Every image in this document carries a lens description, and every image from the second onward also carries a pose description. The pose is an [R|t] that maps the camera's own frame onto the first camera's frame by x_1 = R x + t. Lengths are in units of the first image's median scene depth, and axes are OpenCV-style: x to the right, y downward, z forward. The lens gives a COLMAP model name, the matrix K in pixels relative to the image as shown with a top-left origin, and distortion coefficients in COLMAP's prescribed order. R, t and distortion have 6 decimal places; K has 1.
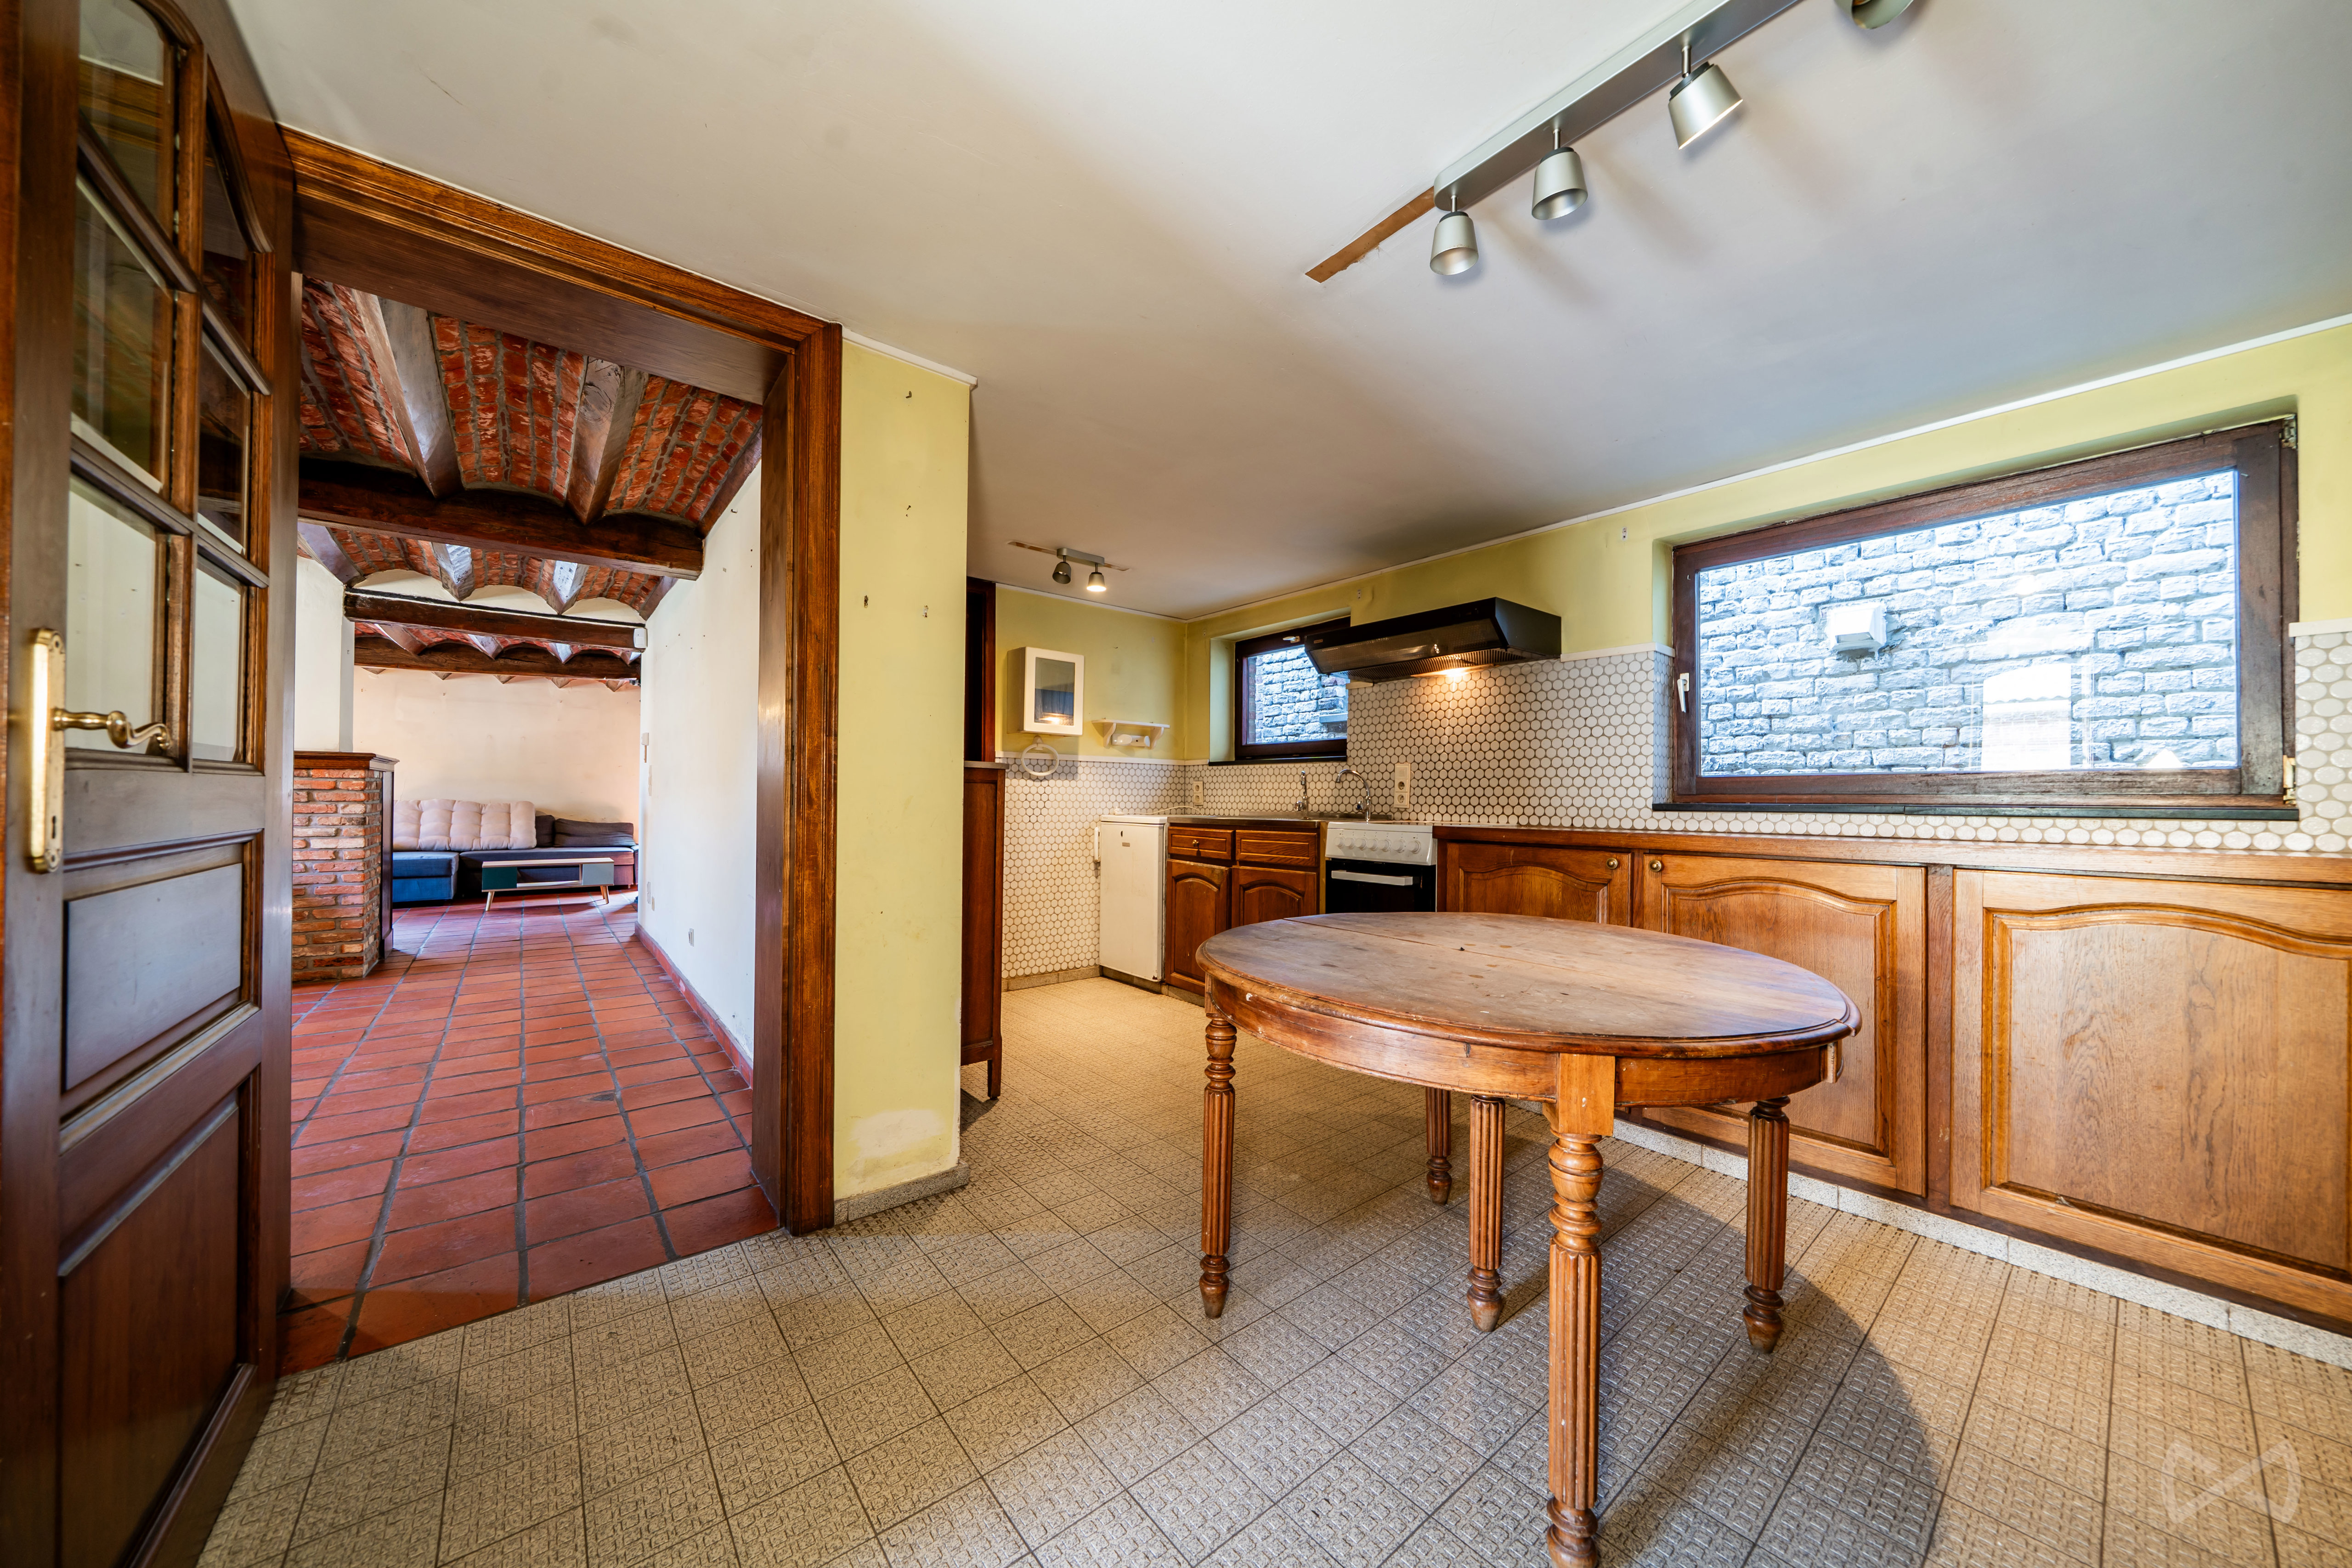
lens RADIAL K [[800.1, 0, 1196.7], [0, 800.1, 791.4], [0, 0, 1]] dist [-0.006911, -0.000088]
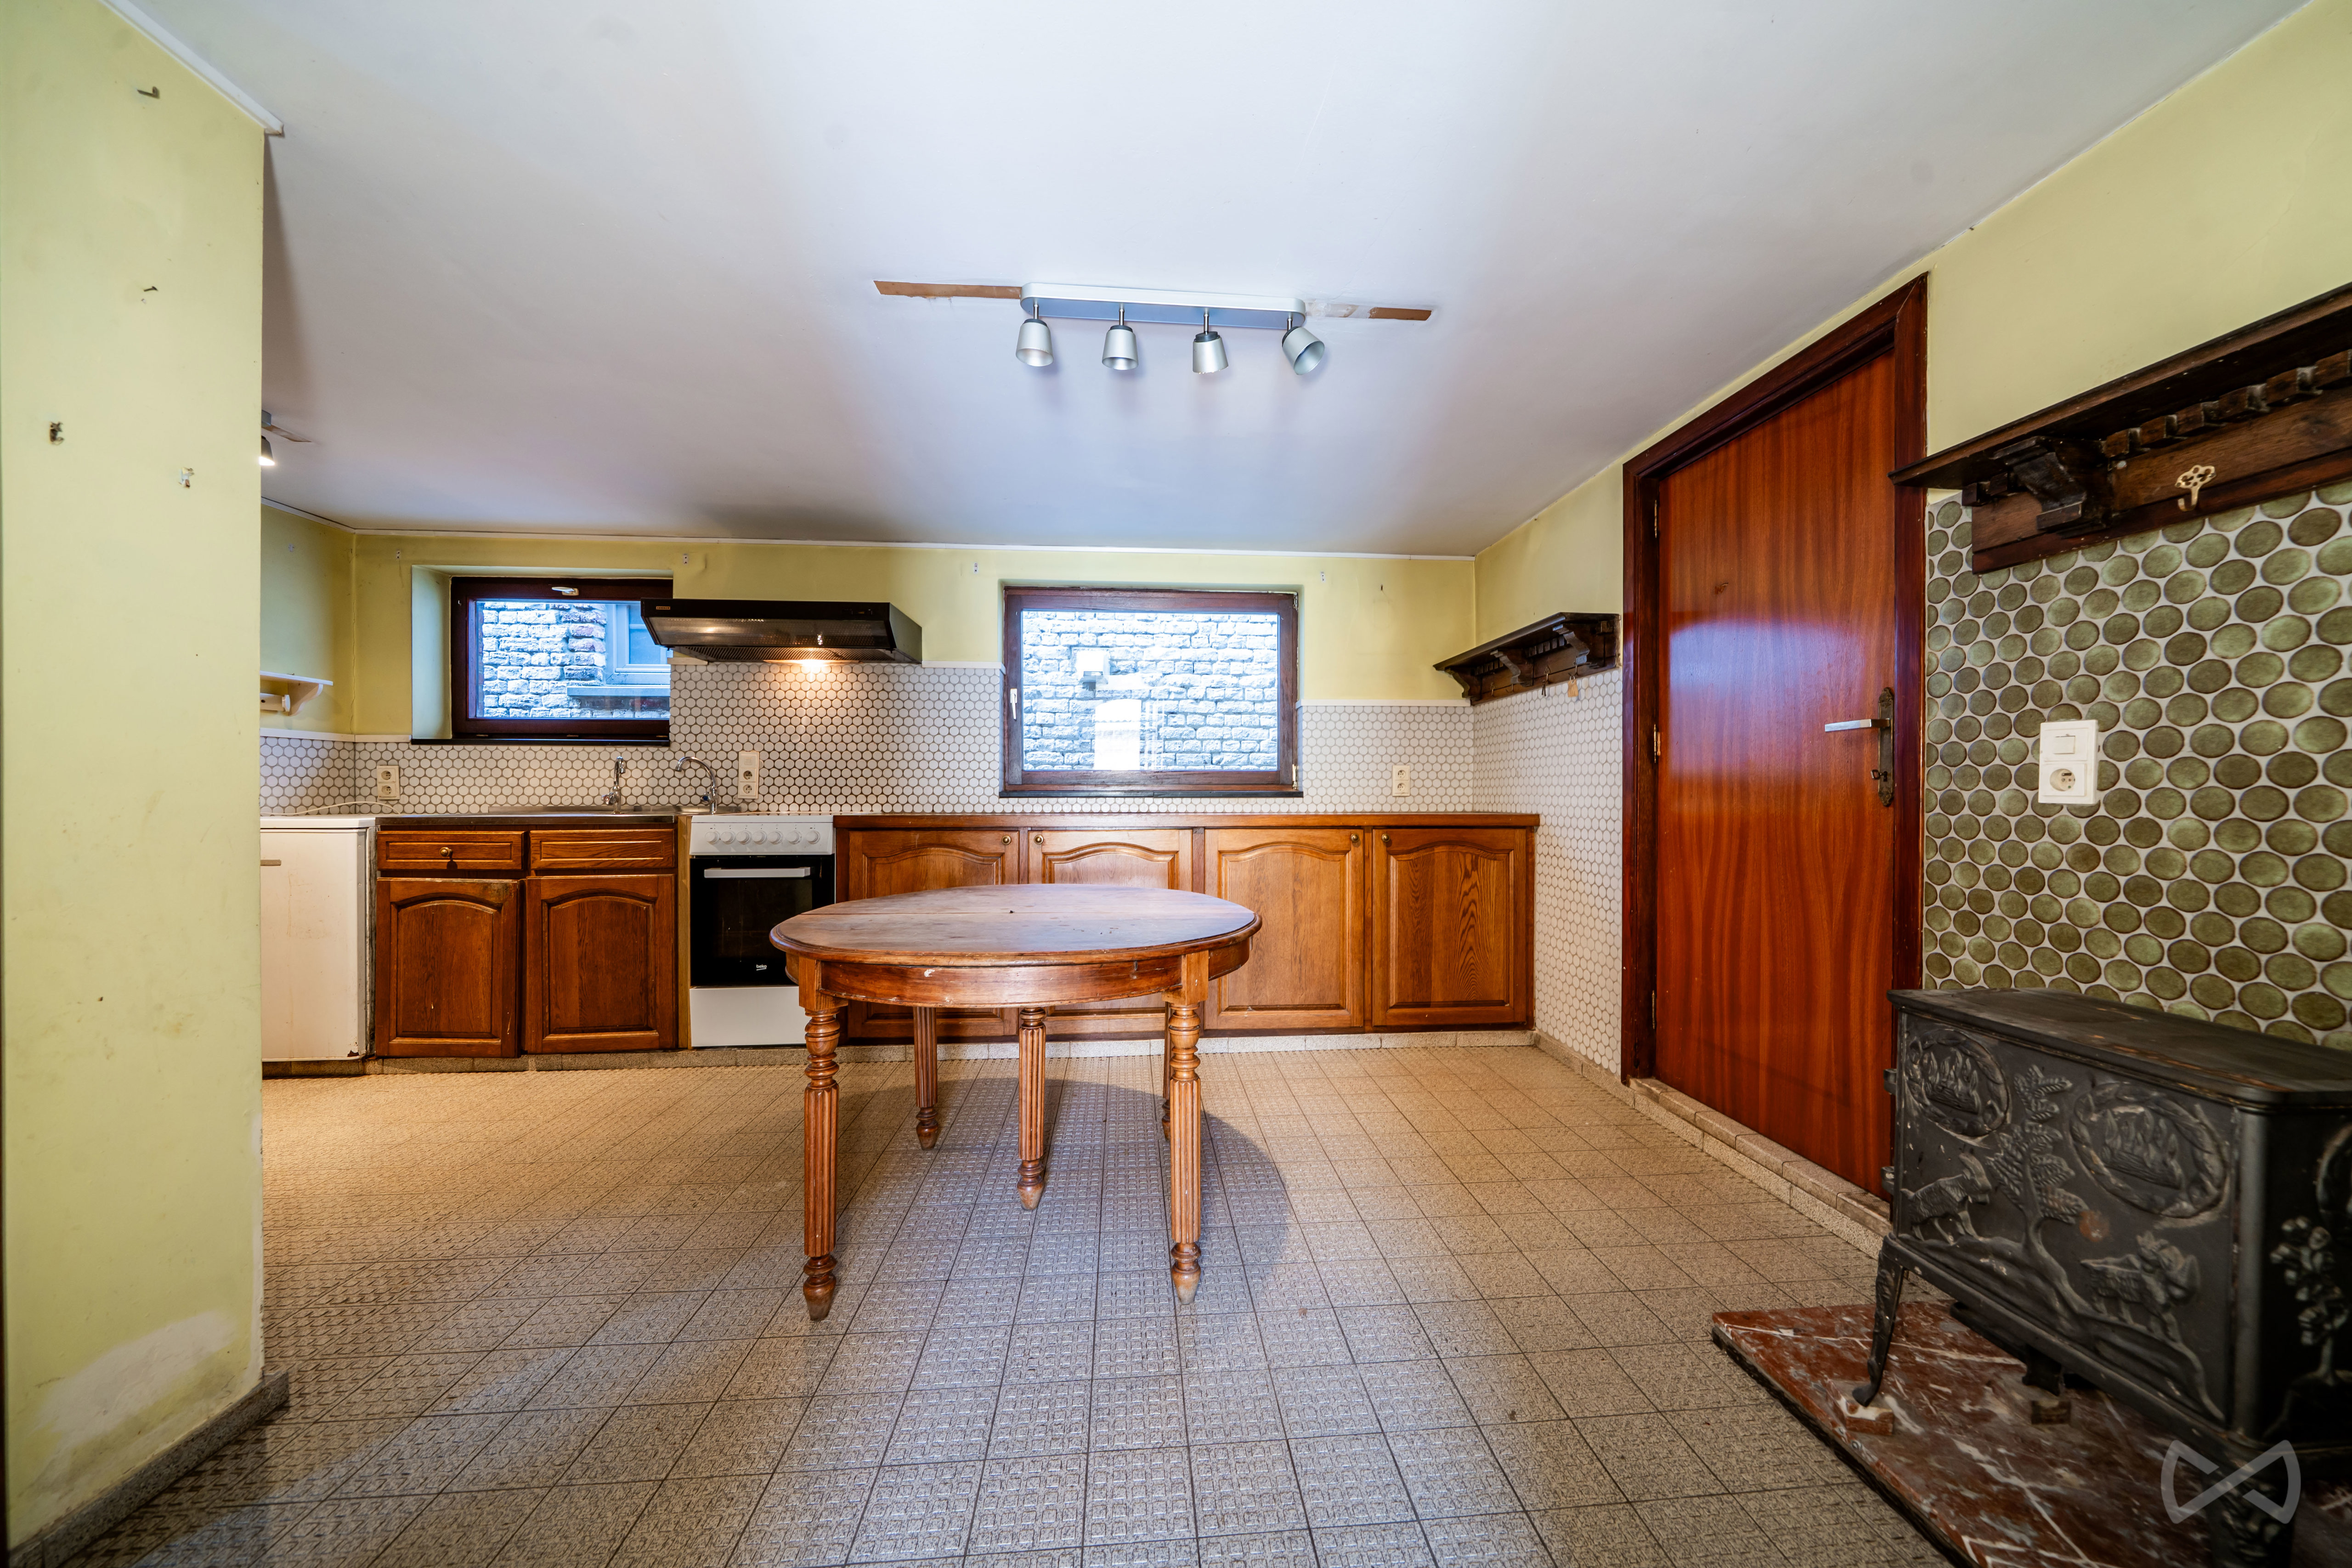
lens RADIAL K [[800.1, 0, 1196.7], [0, 800.1, 791.4], [0, 0, 1]] dist [-0.006911, -0.000088]
pose [[0.569662, -0.009220, 0.821827, -0.246649], [-0.002971, 0.999907, 0.013277, -0.002381], [-0.821874, -0.010005, 0.569582, 0.032042]]
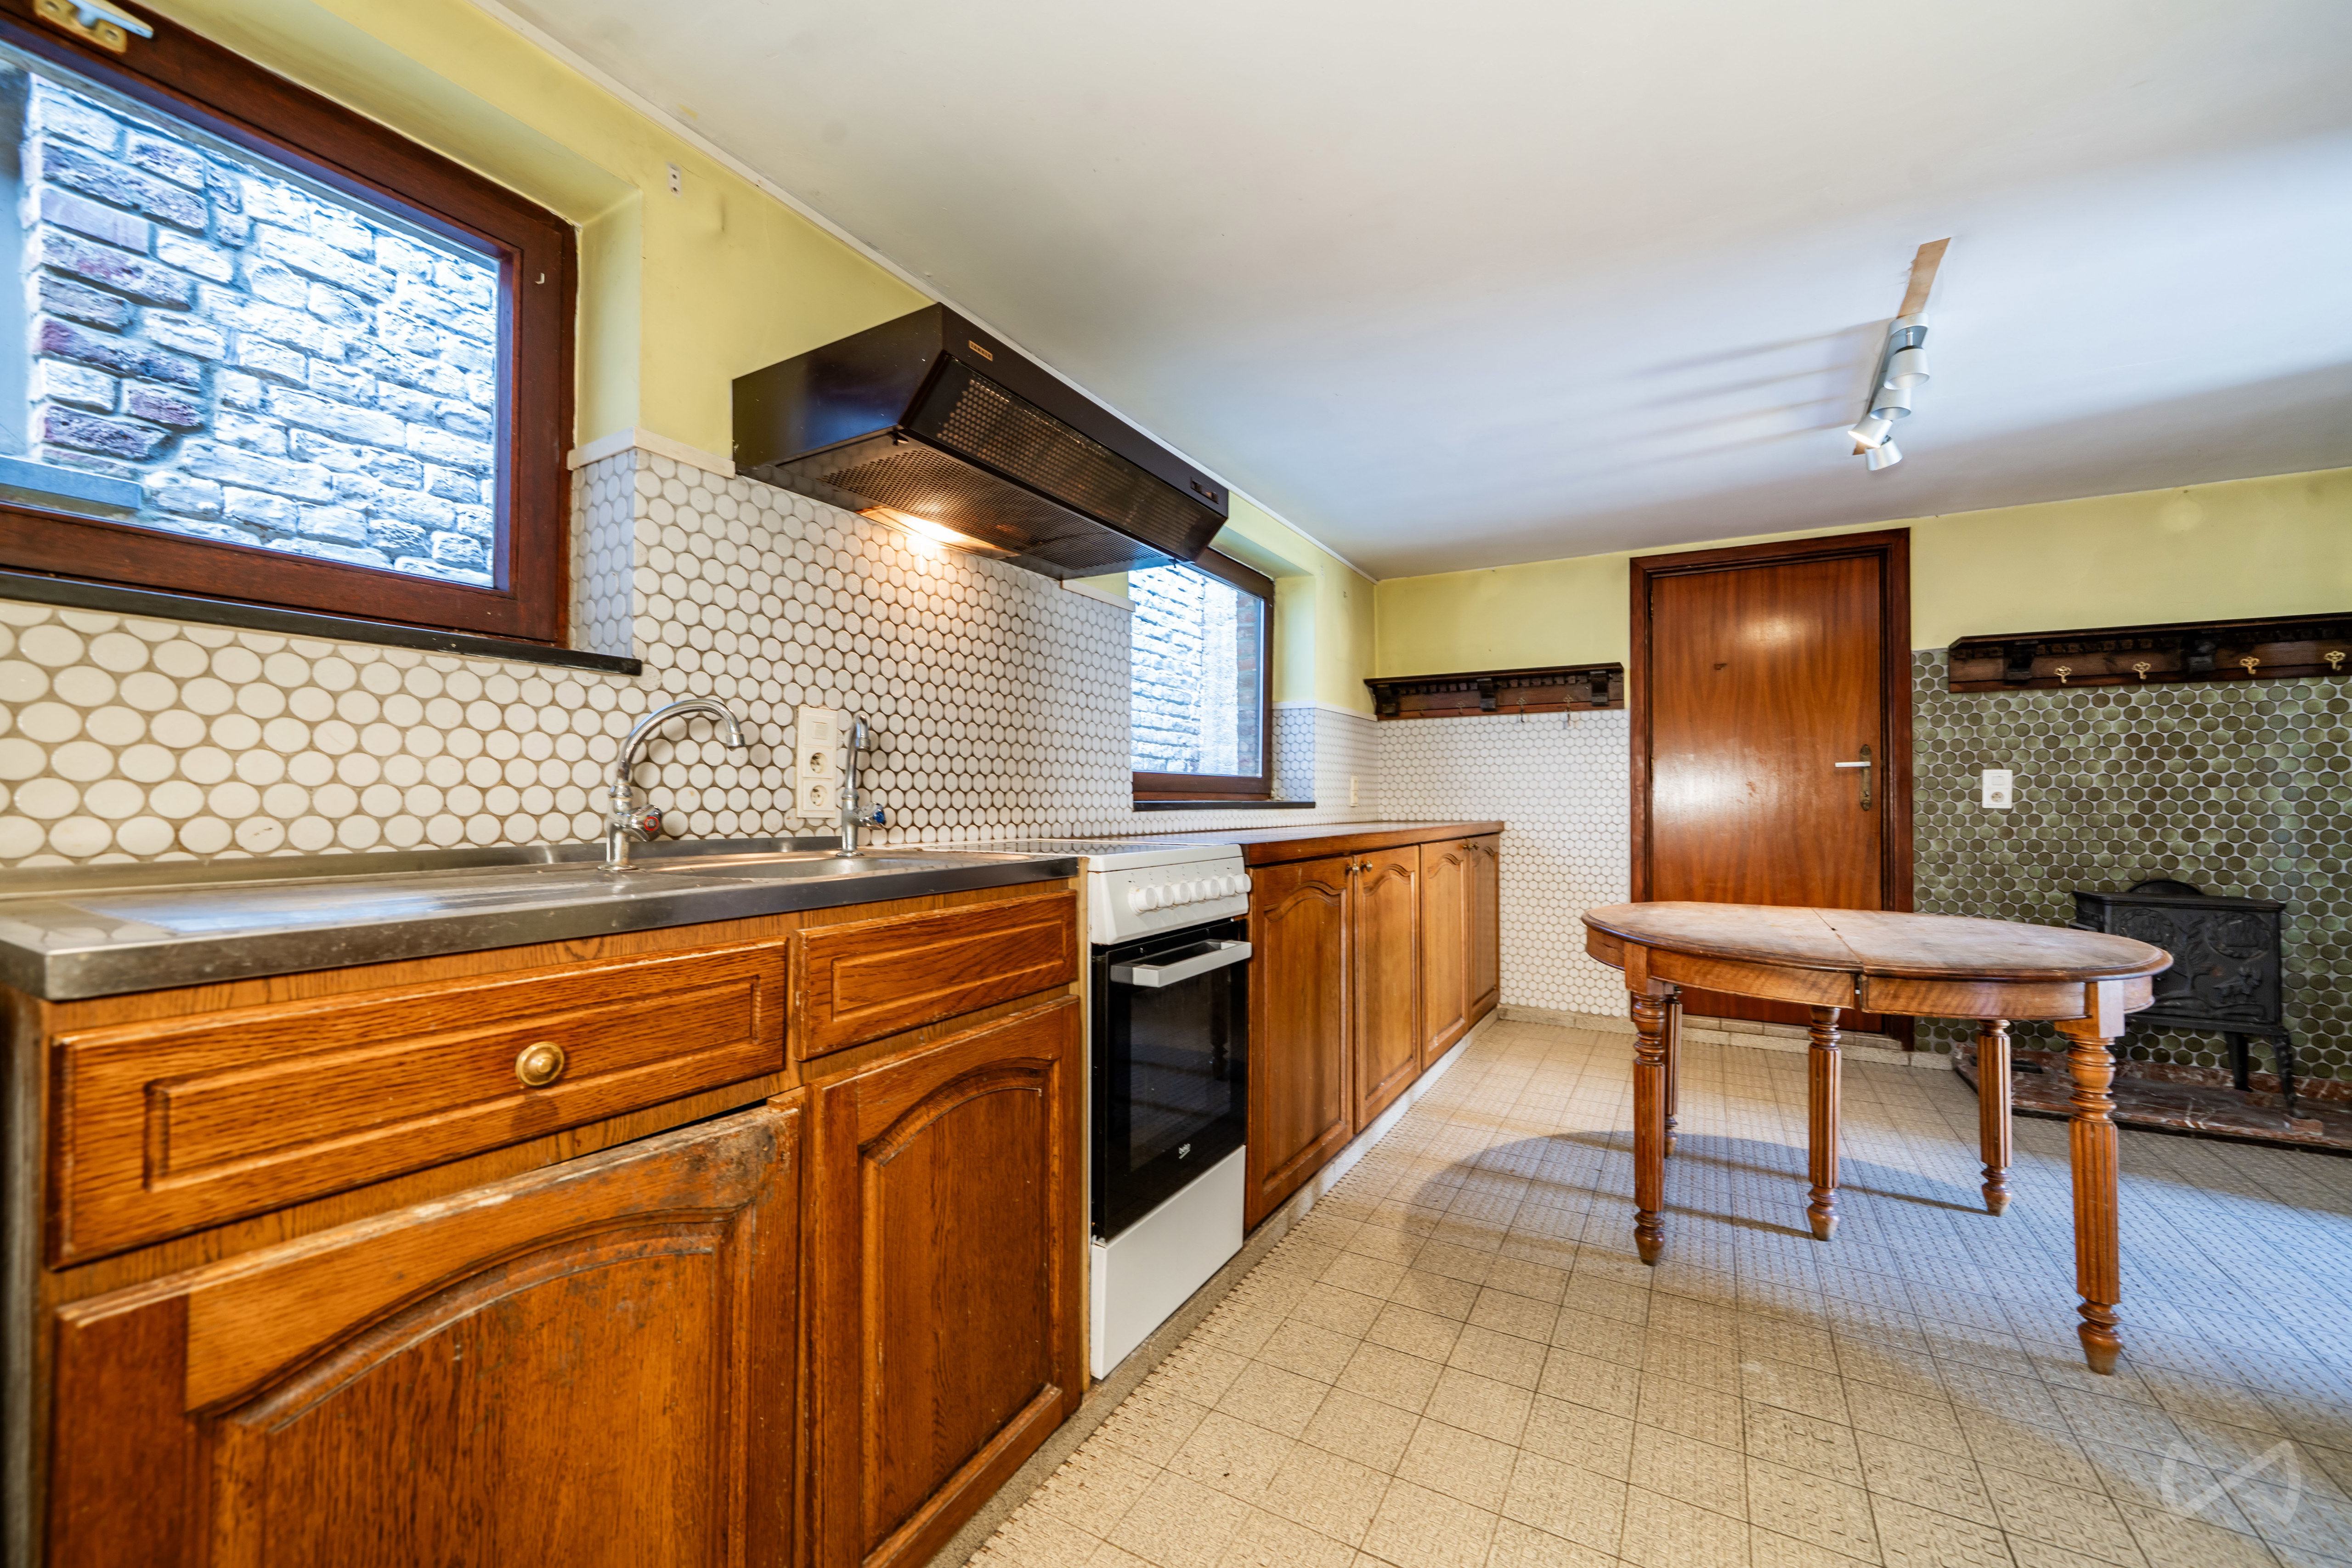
lens RADIAL K [[908.8, 0, 1202.8], [0, 908.8, 791.1], [0, 0, 1]] dist [-0.000179, -0.000071]
pose [[-0.360801, 0.000827, 0.932642, -0.274440], [-0.013719, 0.999887, -0.006193, 0.007907], [-0.932542, -0.015029, -0.360749, 1.120824]]
